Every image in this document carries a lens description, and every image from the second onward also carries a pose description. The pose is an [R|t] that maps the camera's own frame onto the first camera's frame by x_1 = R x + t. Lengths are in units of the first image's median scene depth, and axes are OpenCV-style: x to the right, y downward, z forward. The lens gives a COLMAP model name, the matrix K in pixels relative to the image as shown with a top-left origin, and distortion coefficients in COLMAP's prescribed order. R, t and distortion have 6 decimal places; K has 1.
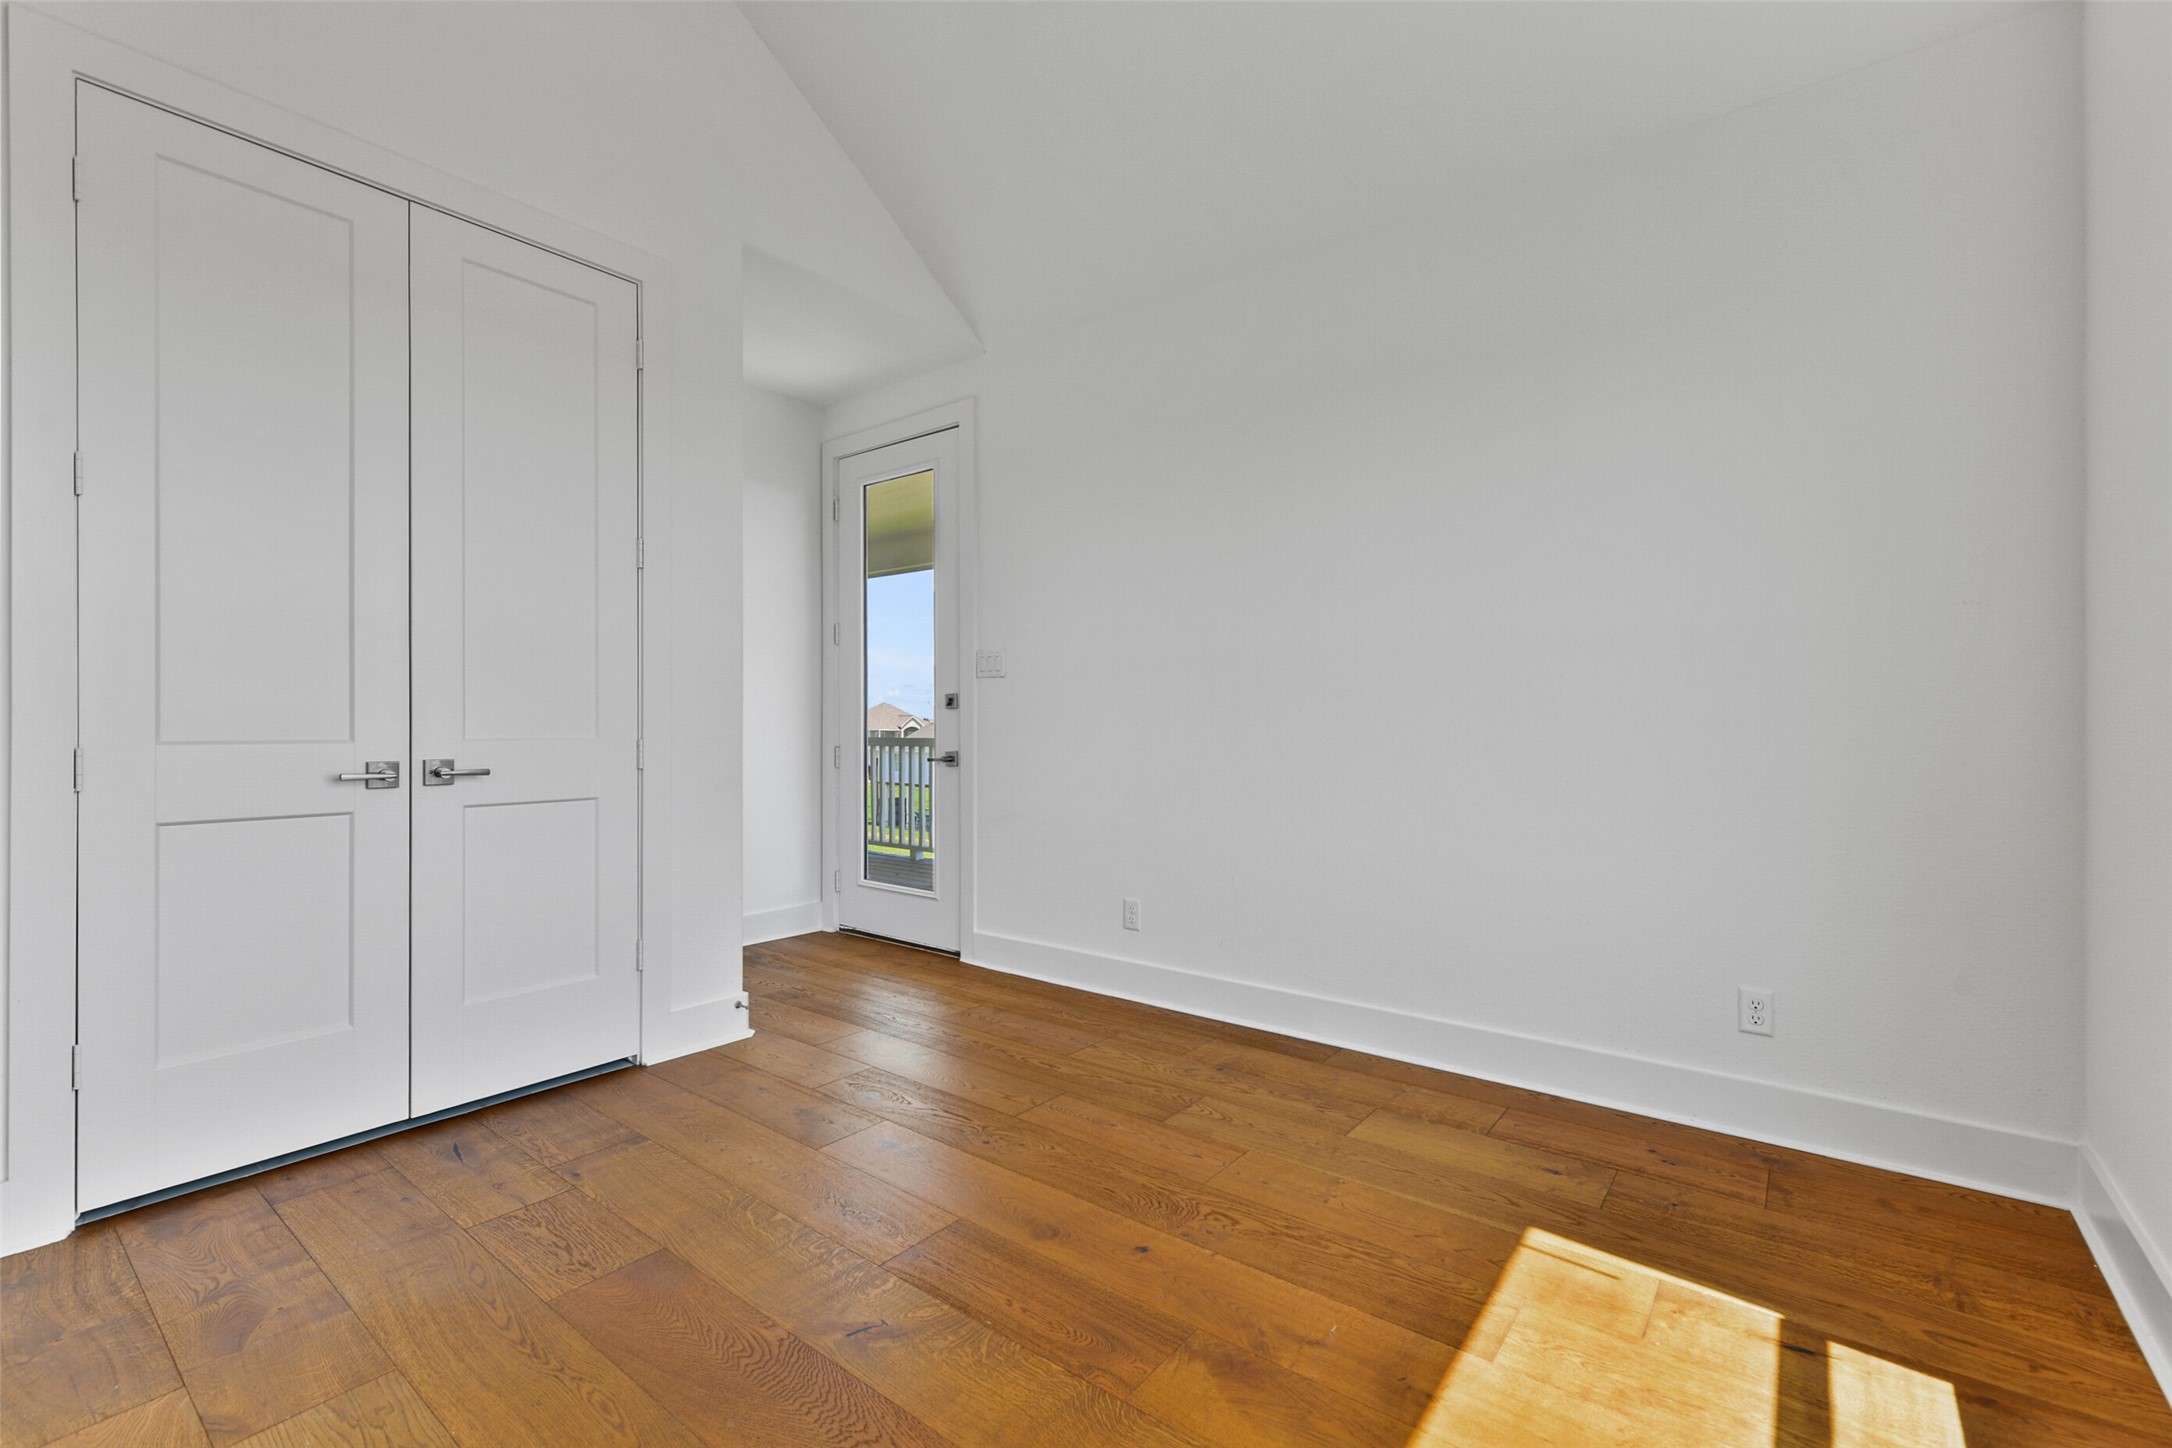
lens RADIAL K [[922.0, 0, 1093.8], [0, 922.0, 729.6], [0, 0, 1]] dist [-0.001799, -0.000520]
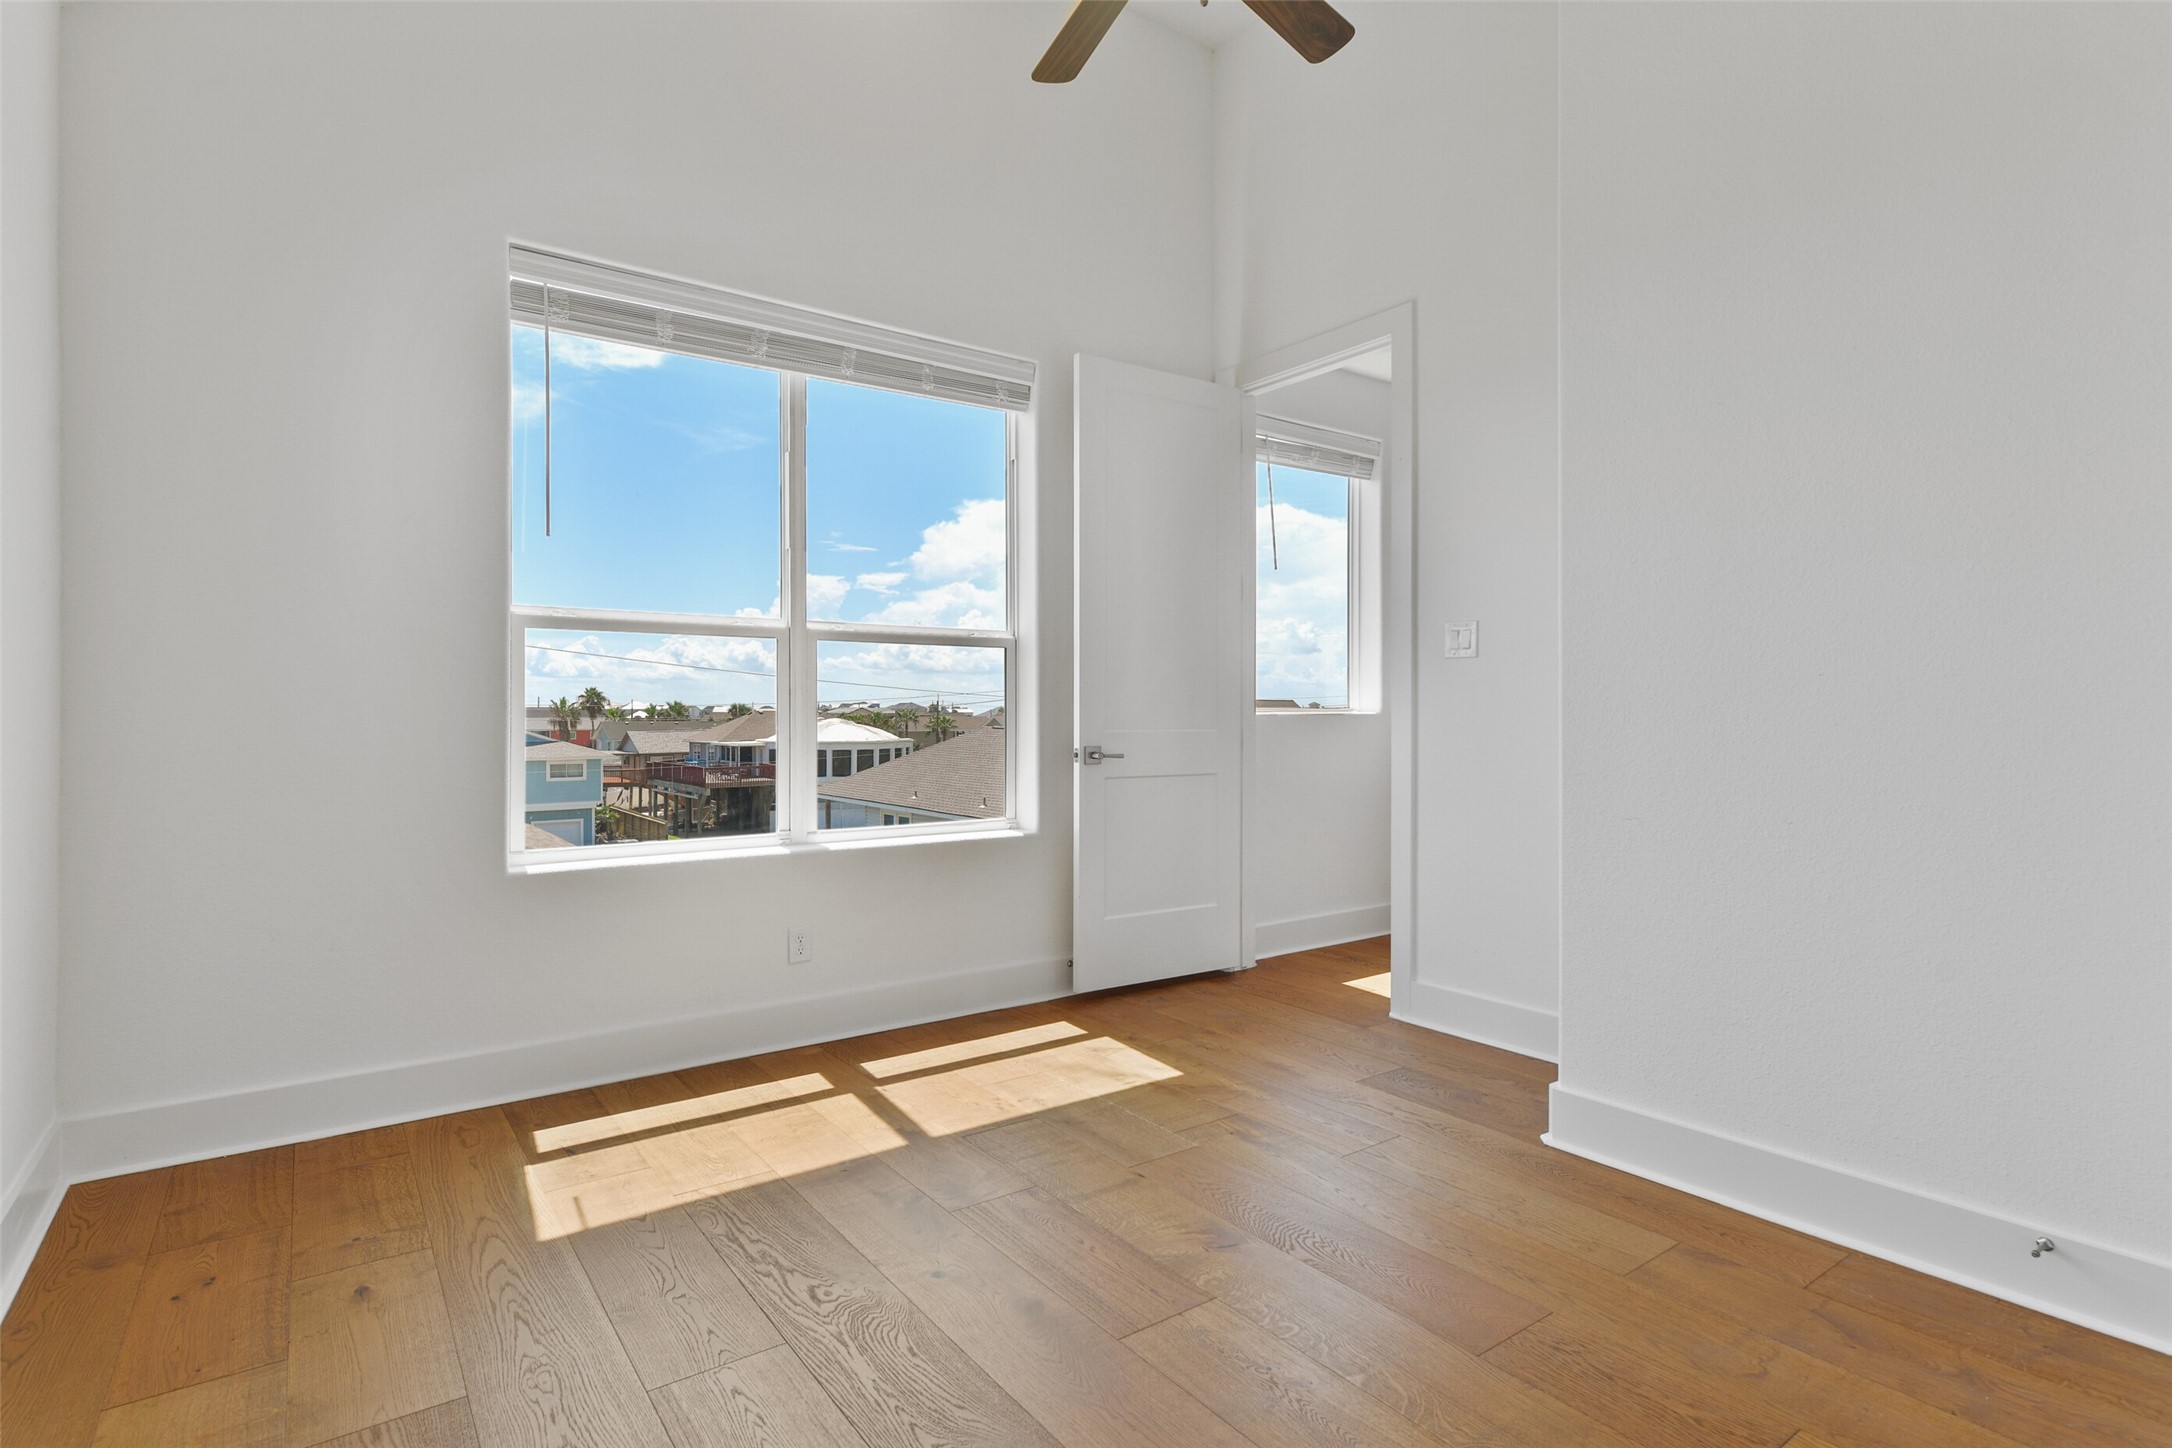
lens RADIAL K [[1064.4, 0, 1085.9], [0, 1064.4, 715.0], [0, 0, 1]] dist [0.000613, 0.000078]
pose [[-0.959598, -0.002720, 0.281362, -0.387035], [-0.002670, 0.999996, 0.000562, -0.005764], [-0.281362, -0.000212, -0.959602, 1.959781]]
